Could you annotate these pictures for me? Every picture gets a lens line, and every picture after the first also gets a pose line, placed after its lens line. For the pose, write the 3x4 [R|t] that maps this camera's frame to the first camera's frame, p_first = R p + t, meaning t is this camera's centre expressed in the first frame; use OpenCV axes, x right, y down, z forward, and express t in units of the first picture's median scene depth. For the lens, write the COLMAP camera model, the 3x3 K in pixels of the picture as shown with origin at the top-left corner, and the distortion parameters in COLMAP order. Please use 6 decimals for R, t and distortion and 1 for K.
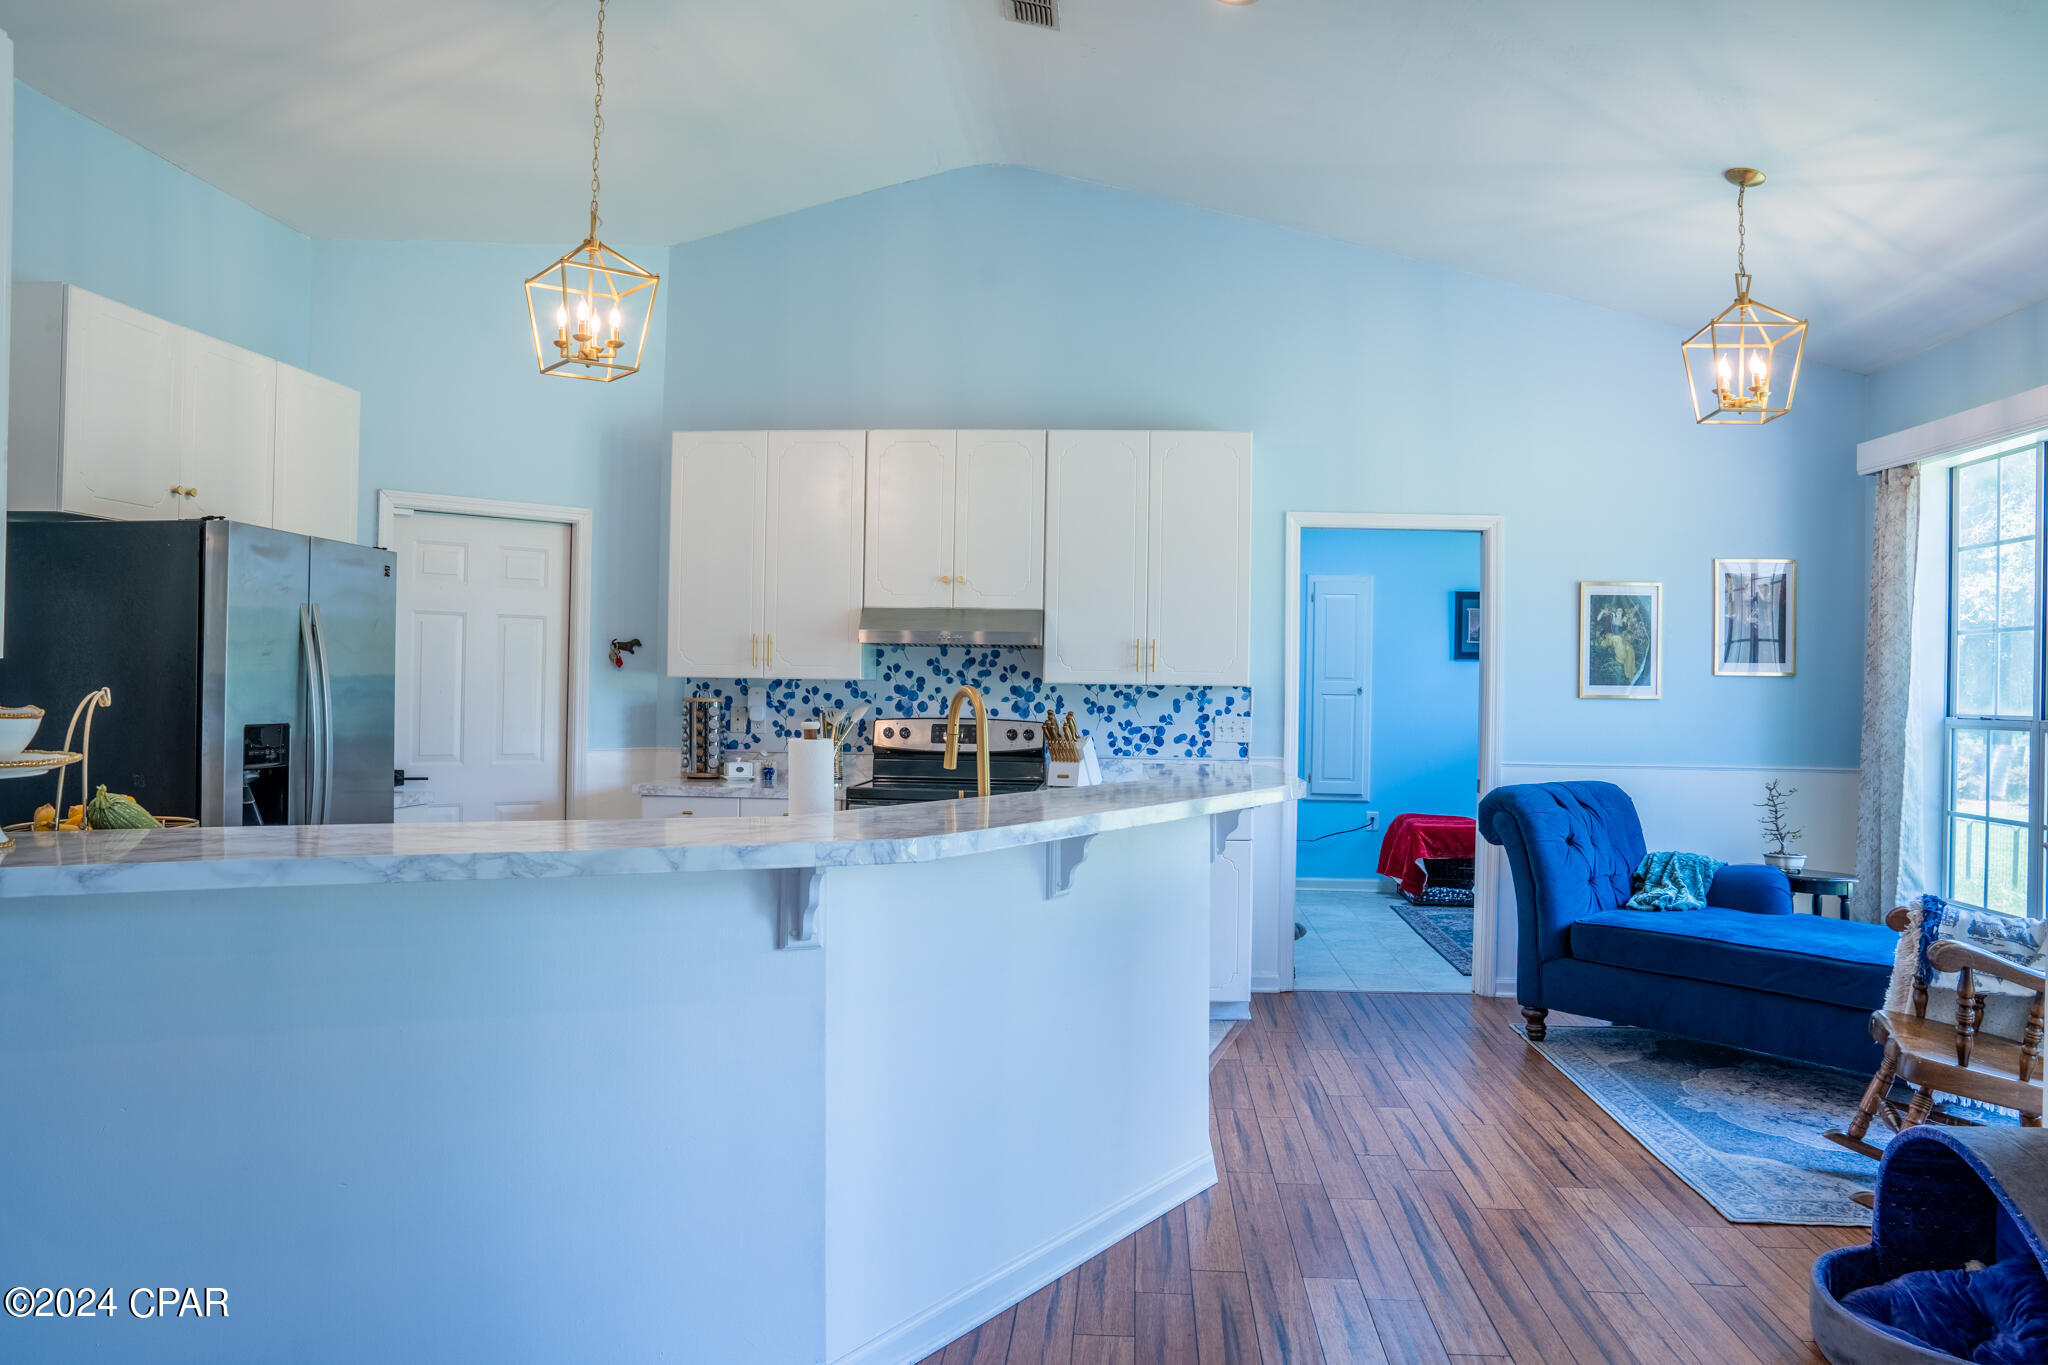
lens RADIAL K [[1421.8, 0, 1014.0], [0, 1421.8, 681.5], [0, 0, 1]] dist [-0.116939, 0.084836]
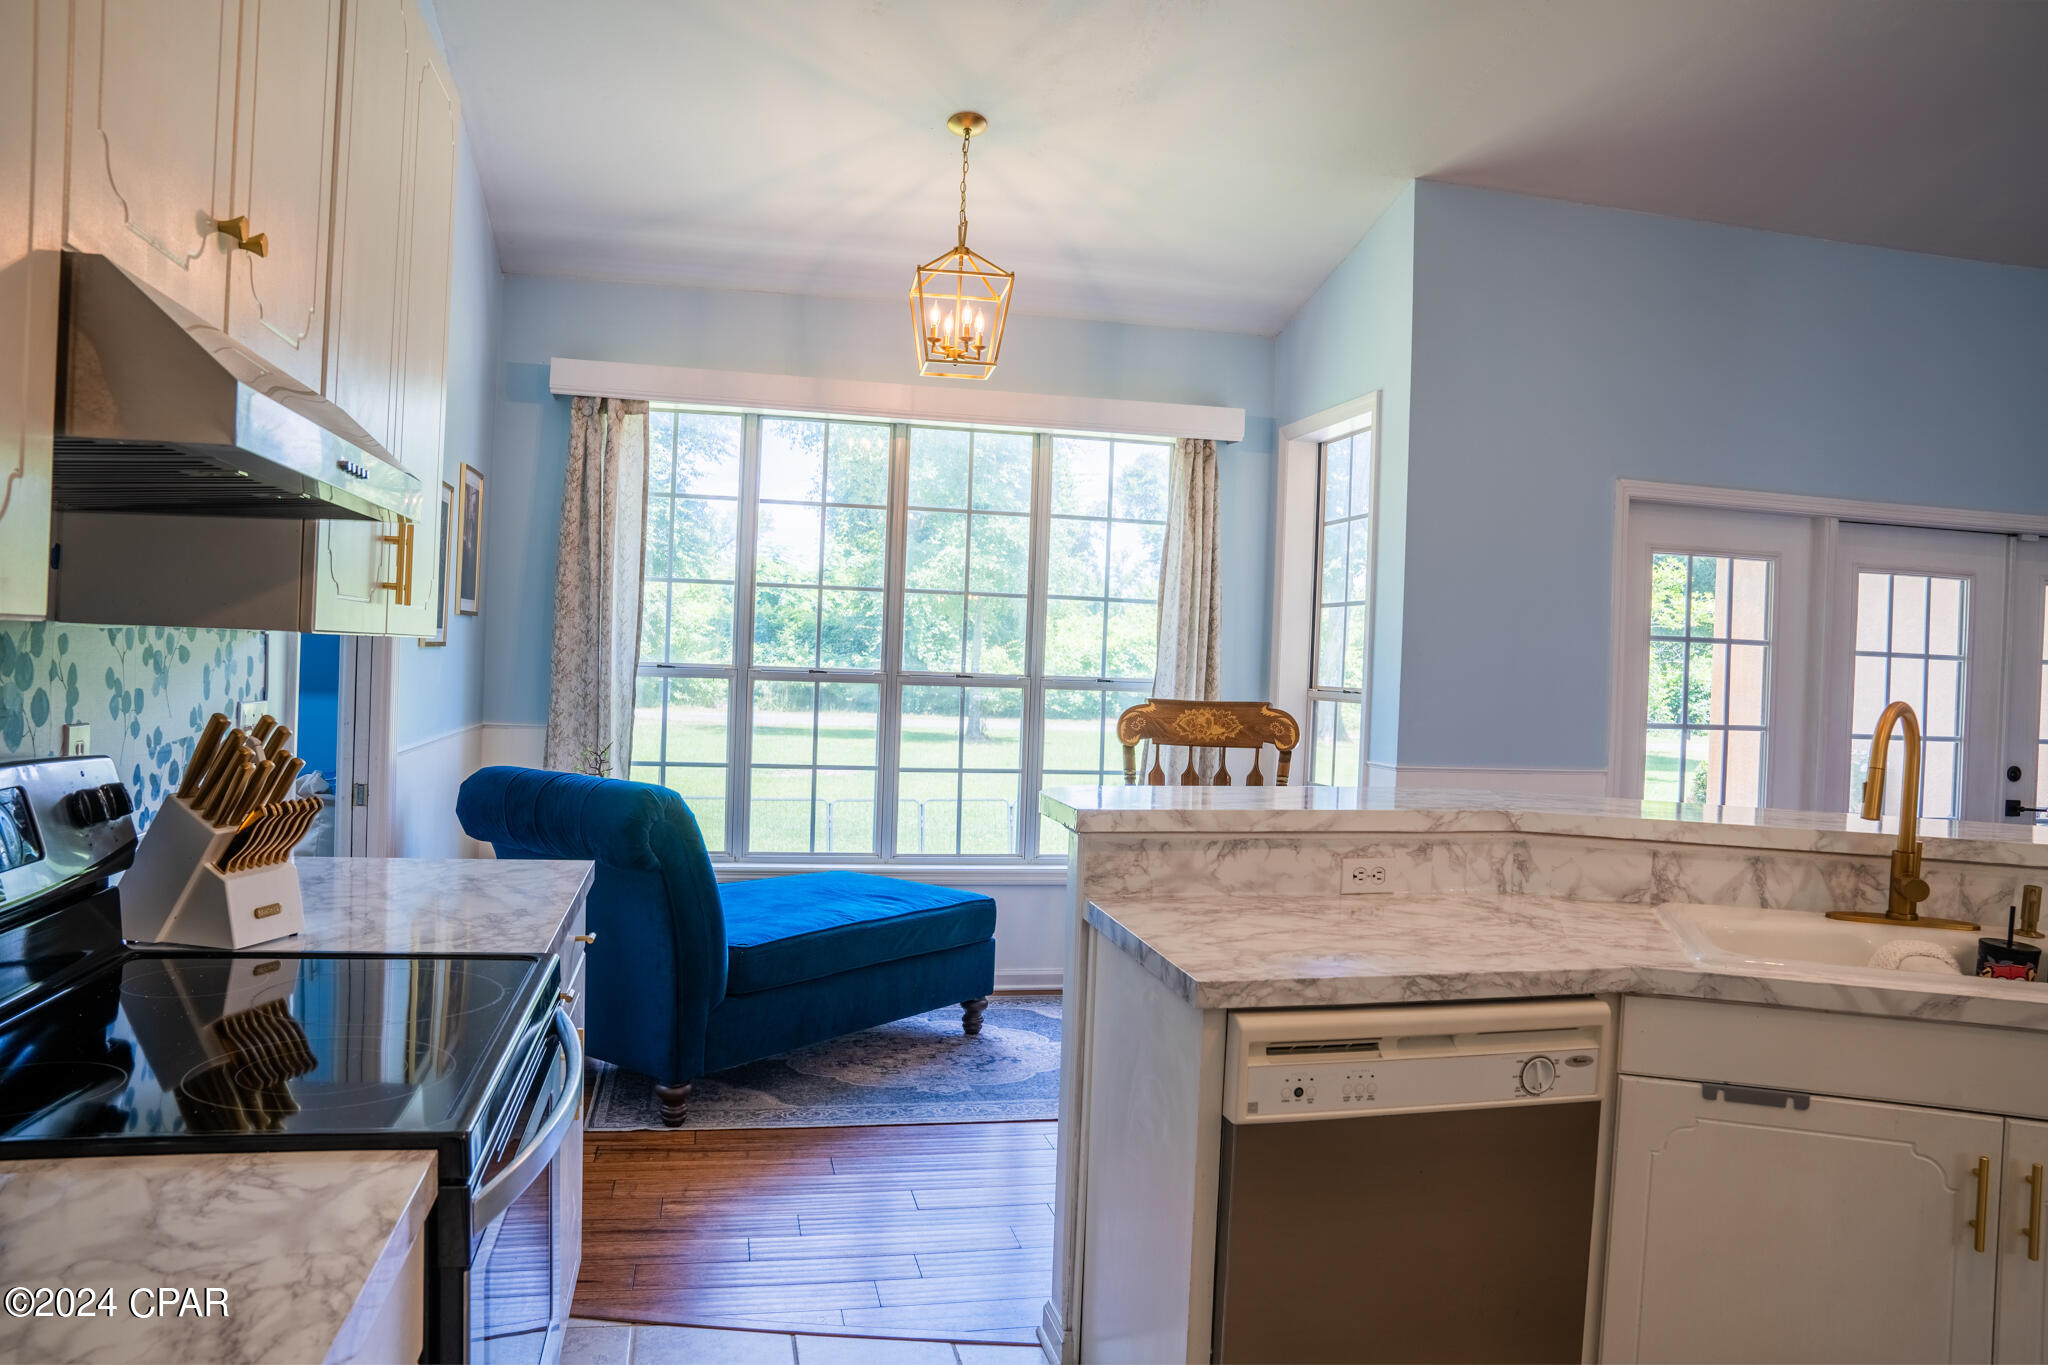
lens RADIAL K [[1421.8, 0, 1014.0], [0, 1421.8, 681.5], [0, 0, 1]] dist [-0.116939, 0.084836]
pose [[-0.291380, -0.042215, 0.955676, -0.313388], [-0.040308, 0.998680, 0.031824, -0.004366], [-0.955758, -0.029249, -0.292697, 0.899039]]
